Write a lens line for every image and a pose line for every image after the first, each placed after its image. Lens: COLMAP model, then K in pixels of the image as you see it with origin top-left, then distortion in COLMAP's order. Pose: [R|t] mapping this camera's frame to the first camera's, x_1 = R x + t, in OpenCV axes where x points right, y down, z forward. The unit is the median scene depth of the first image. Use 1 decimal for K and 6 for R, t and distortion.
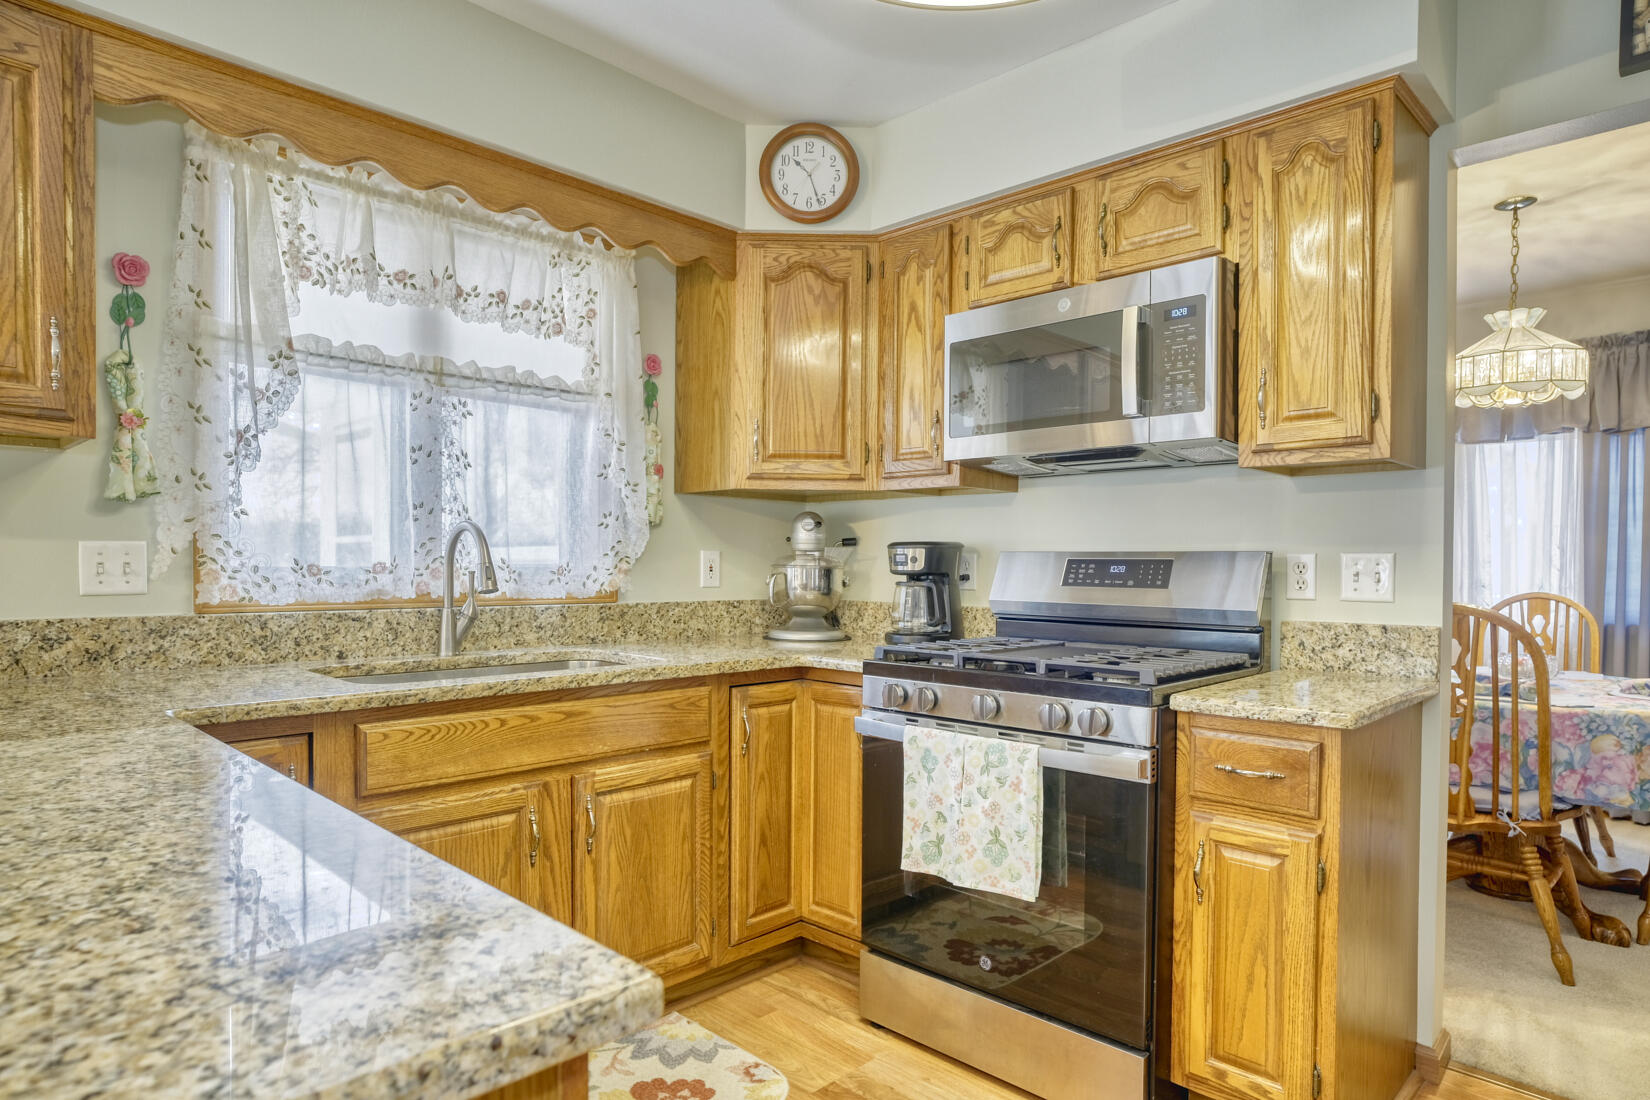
lens RADIAL K [[952.3, 0, 841.0], [0, 952.3, 578.9], [0, 0, 1]] dist [-0.017302, 0.015542]
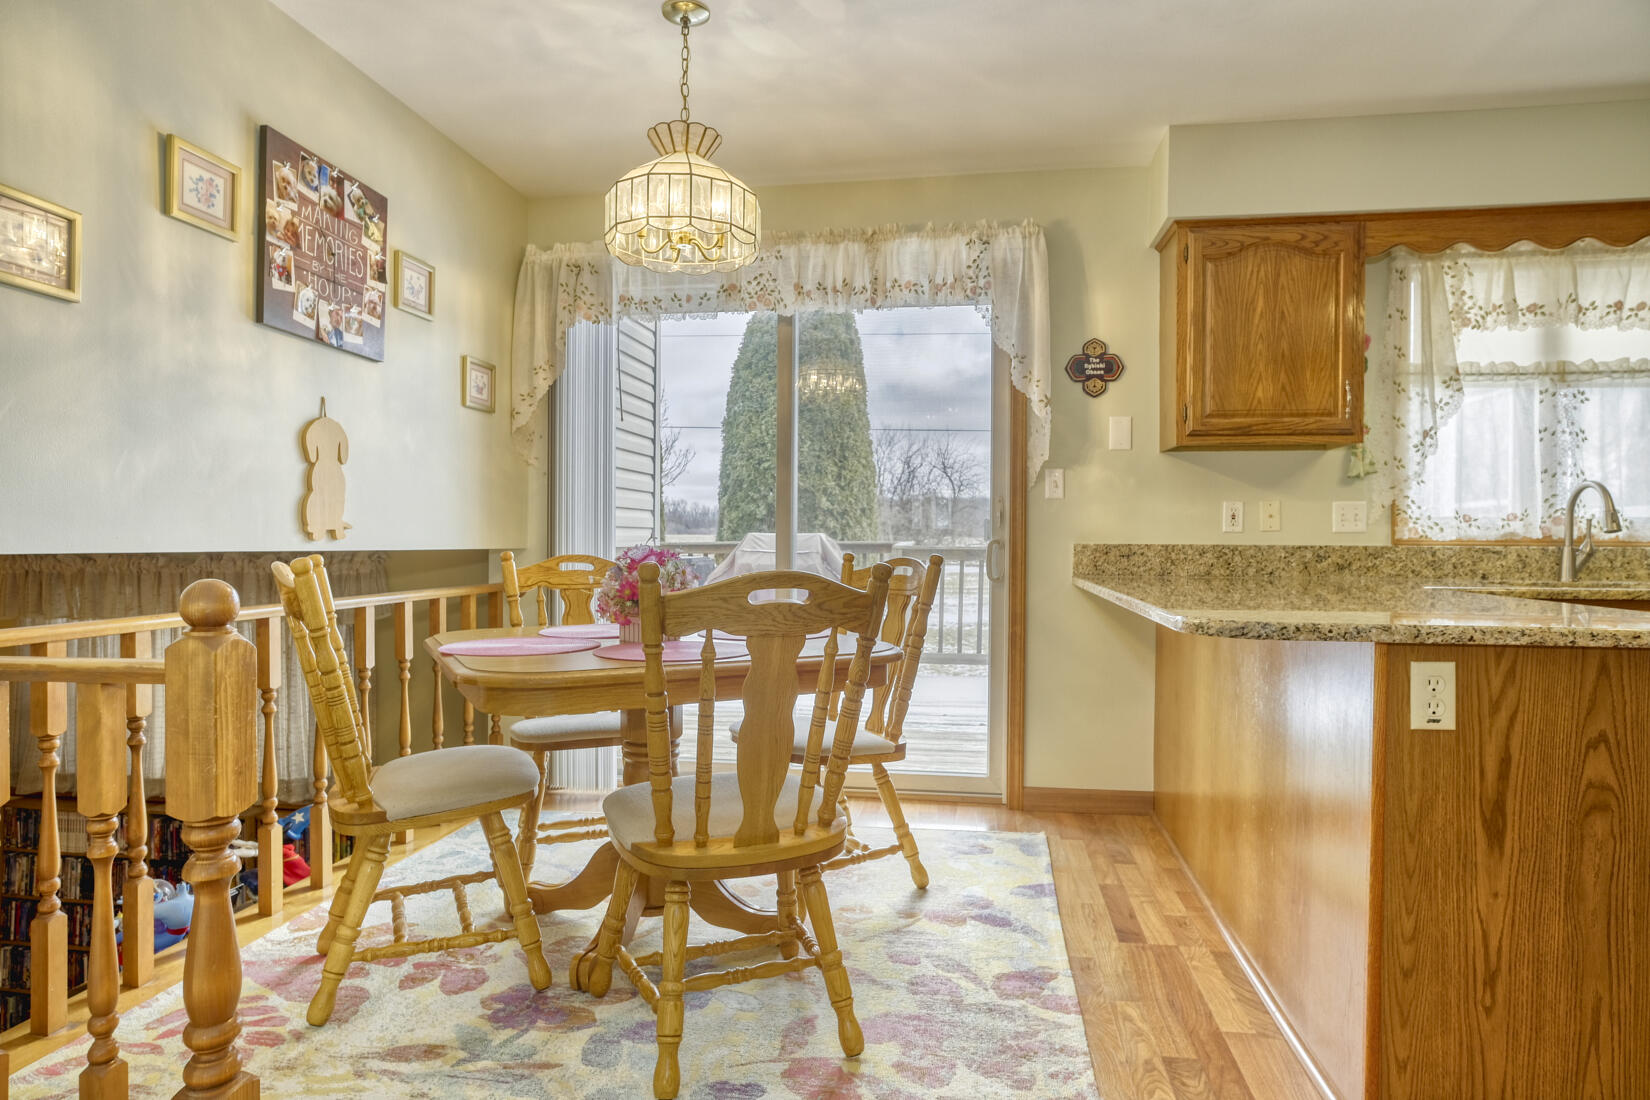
lens RADIAL K [[952.3, 0, 825.2], [0, 952.3, 549.0], [0, 0, 1]] dist [-0.017302, 0.015542]
pose [[0.578269, 0.004089, -0.815836, 0.080808], [-0.014781, 0.999876, -0.005465, 0.063990], [0.815712, 0.015220, 0.578257, -0.706501]]
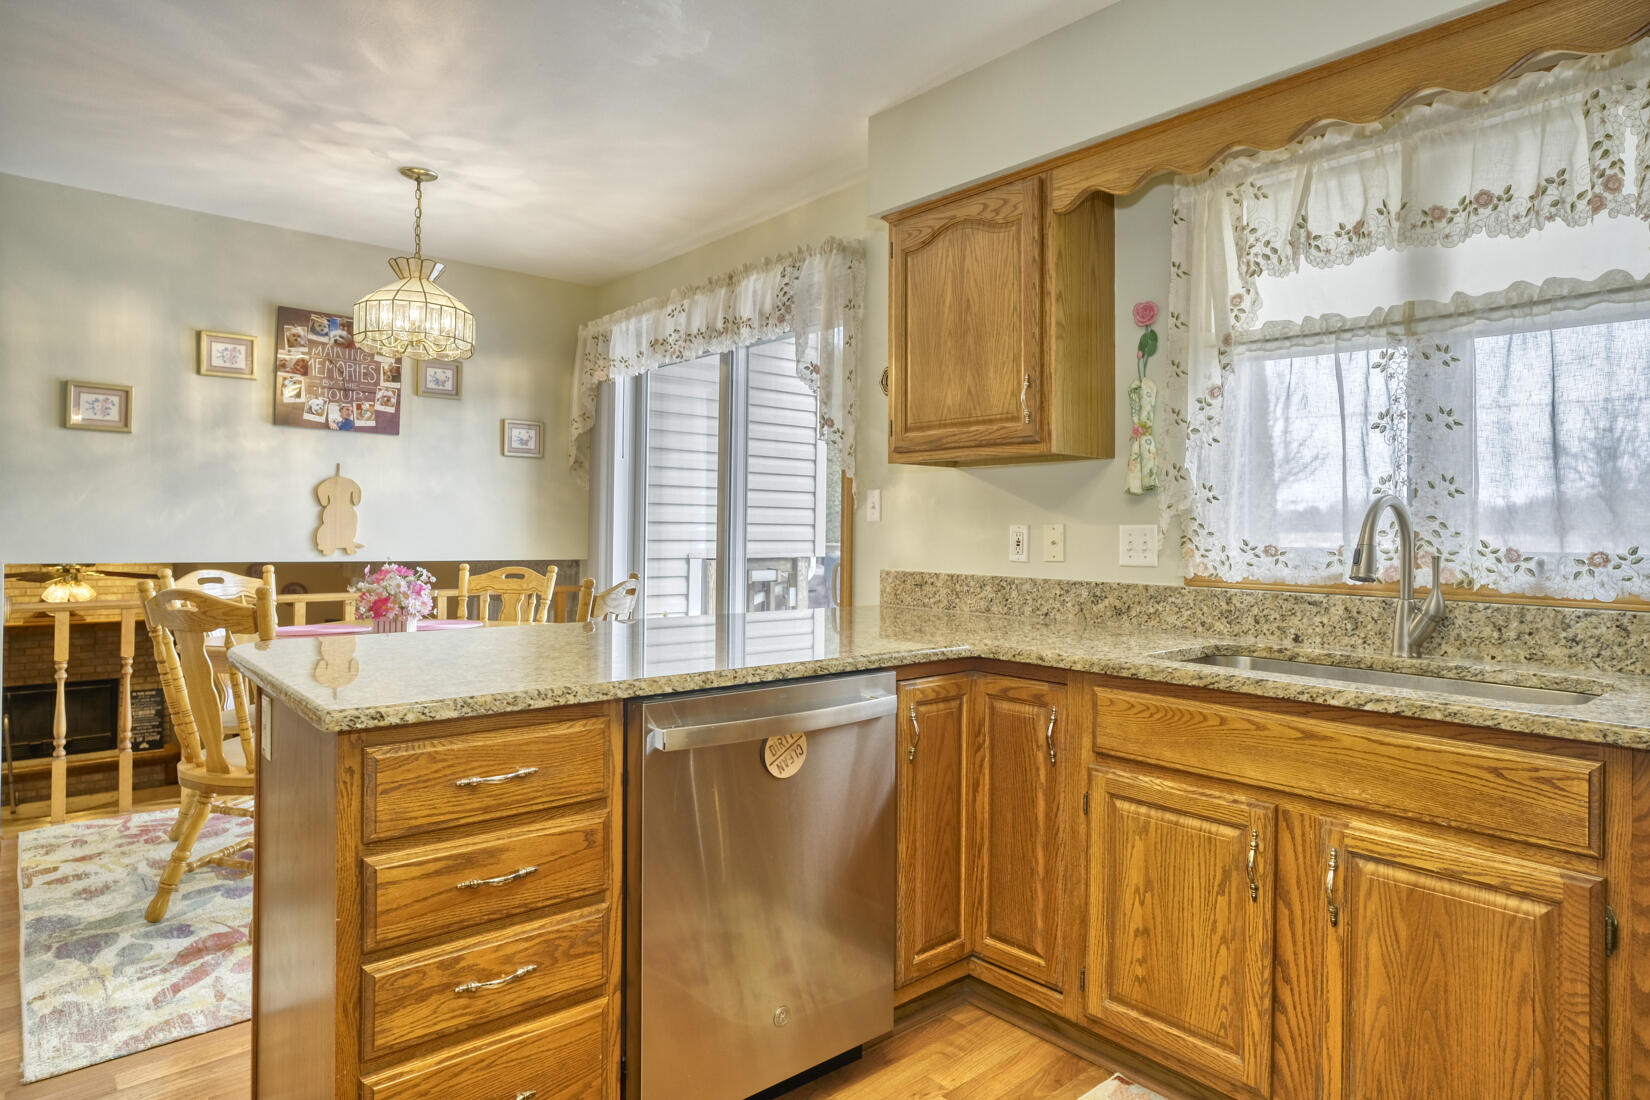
lens RADIAL K [[952.3, 0, 813.8], [0, 952.3, 522.2], [0, 0, 1]] dist [-0.017302, 0.015542]
pose [[-0.101877, -0.017344, -0.994646, 0.521281], [-0.029260, 0.999468, -0.014431, -0.011018], [0.994367, 0.027633, -0.102330, 0.632093]]
